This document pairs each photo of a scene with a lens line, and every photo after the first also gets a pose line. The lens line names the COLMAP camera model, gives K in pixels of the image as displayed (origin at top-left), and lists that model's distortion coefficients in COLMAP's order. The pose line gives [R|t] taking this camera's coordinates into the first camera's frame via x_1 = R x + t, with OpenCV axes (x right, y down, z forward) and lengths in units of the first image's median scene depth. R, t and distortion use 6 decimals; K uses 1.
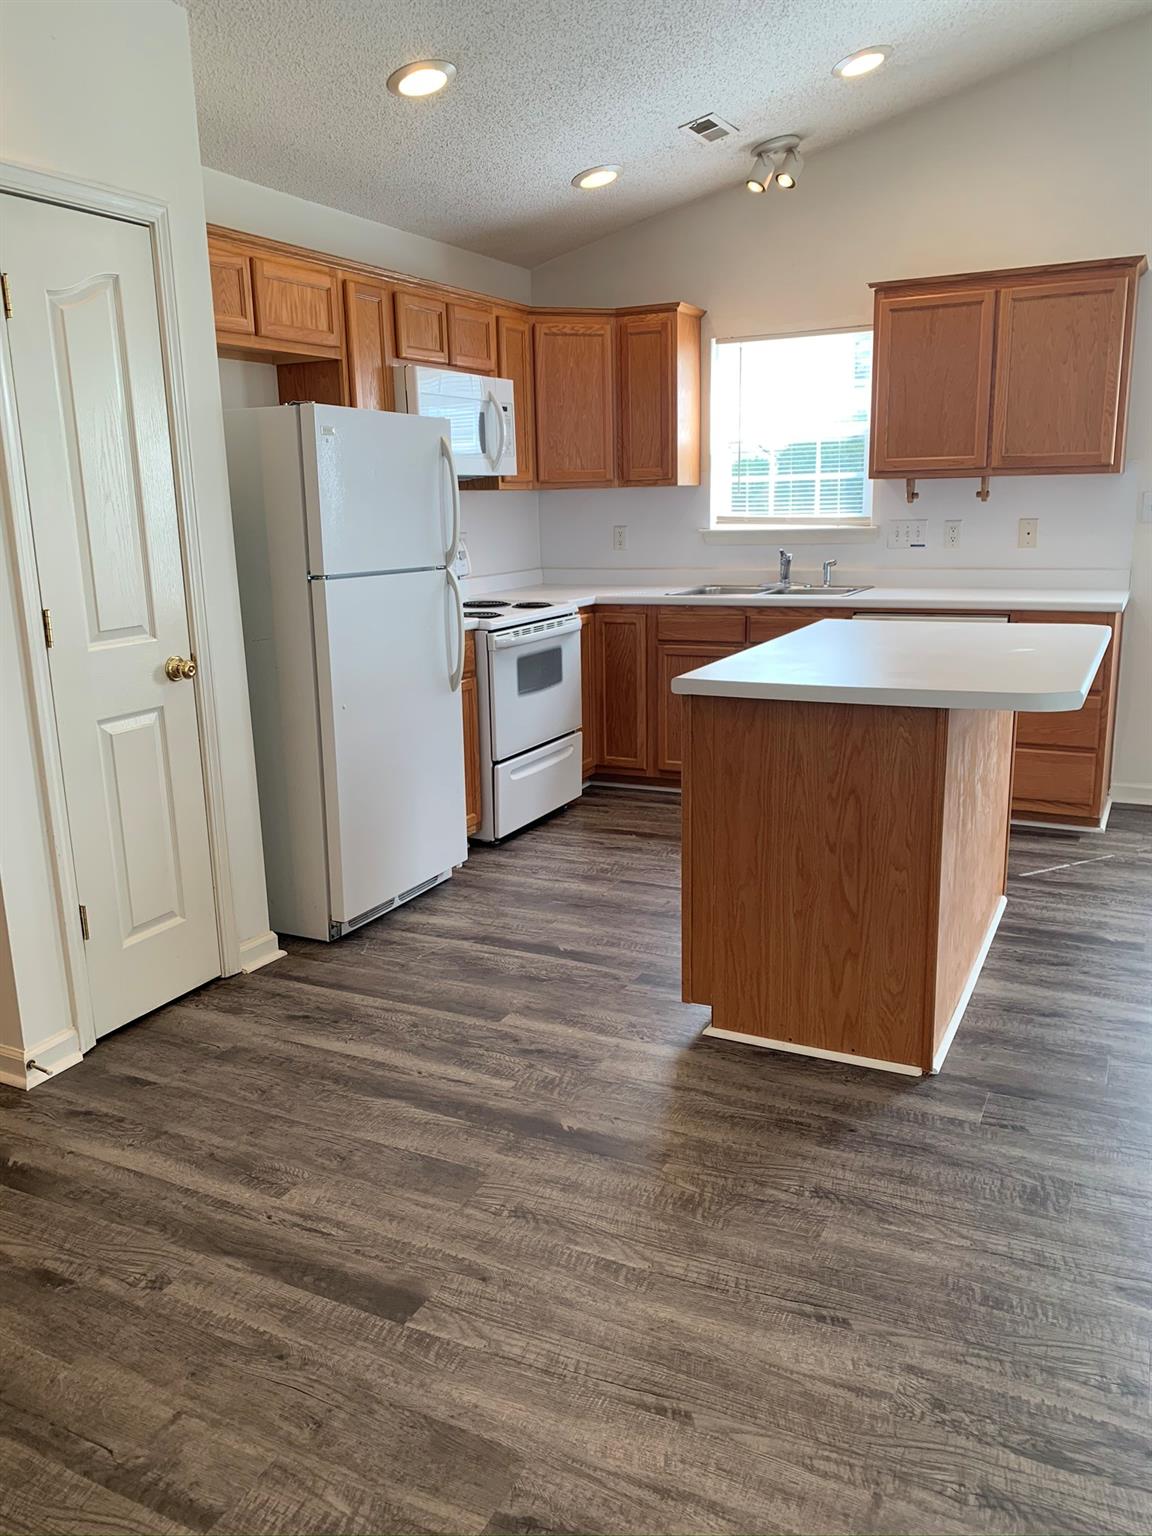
lens RADIAL K [[1172.0, 0, 574.4], [0, 1172.0, 760.9], [0, 0, 1]] dist [0.039980, -0.042102]
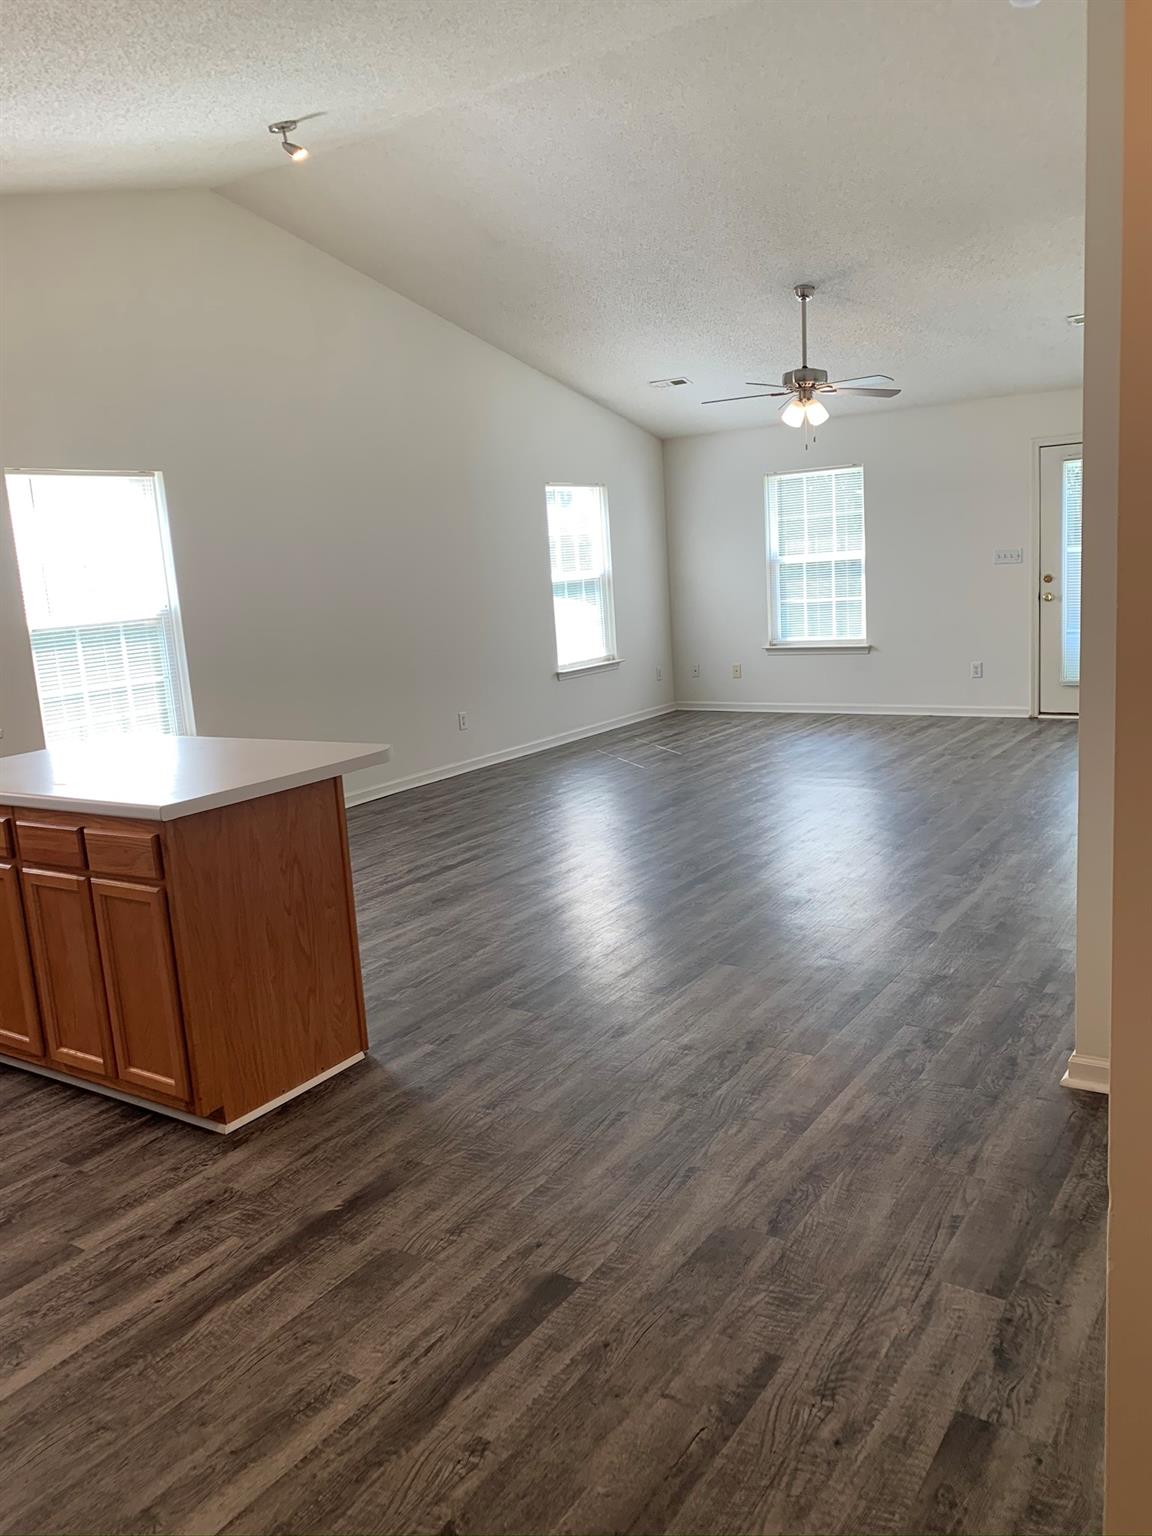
lens RADIAL K [[1172.0, 0, 573.0], [0, 1172.0, 767.8], [0, 0, 1]] dist [0.039980, -0.042102]
pose [[0.132957, -0.162614, 0.977691, -1.104647], [0.283464, 0.951482, 0.119706, -0.157372], [-0.949721, 0.261224, 0.172602, 0.581017]]
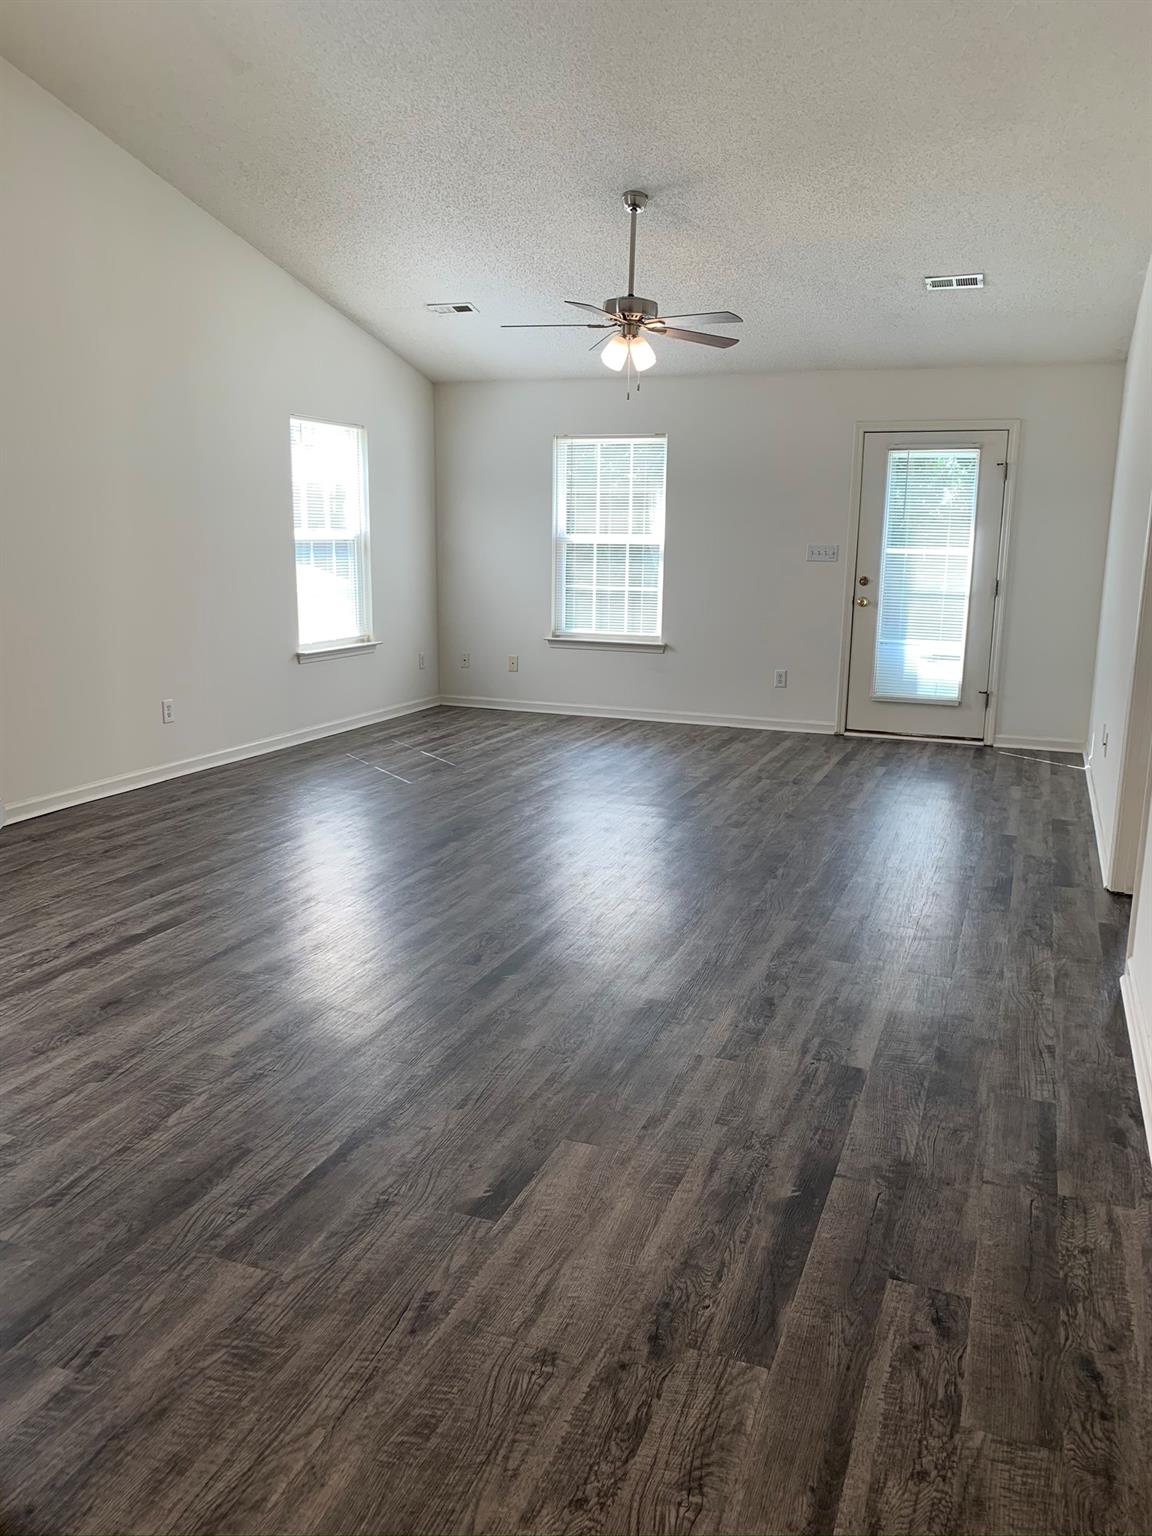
lens RADIAL K [[1172.0, 0, 590.2], [0, 1172.0, 766.3], [0, 0, 1]] dist [0.039980, -0.042102]
pose [[-0.101619, -0.176065, 0.979119, -0.412580], [0.209394, 0.958380, 0.194068, -0.163664], [-0.972537, 0.224743, -0.060522, 0.726605]]
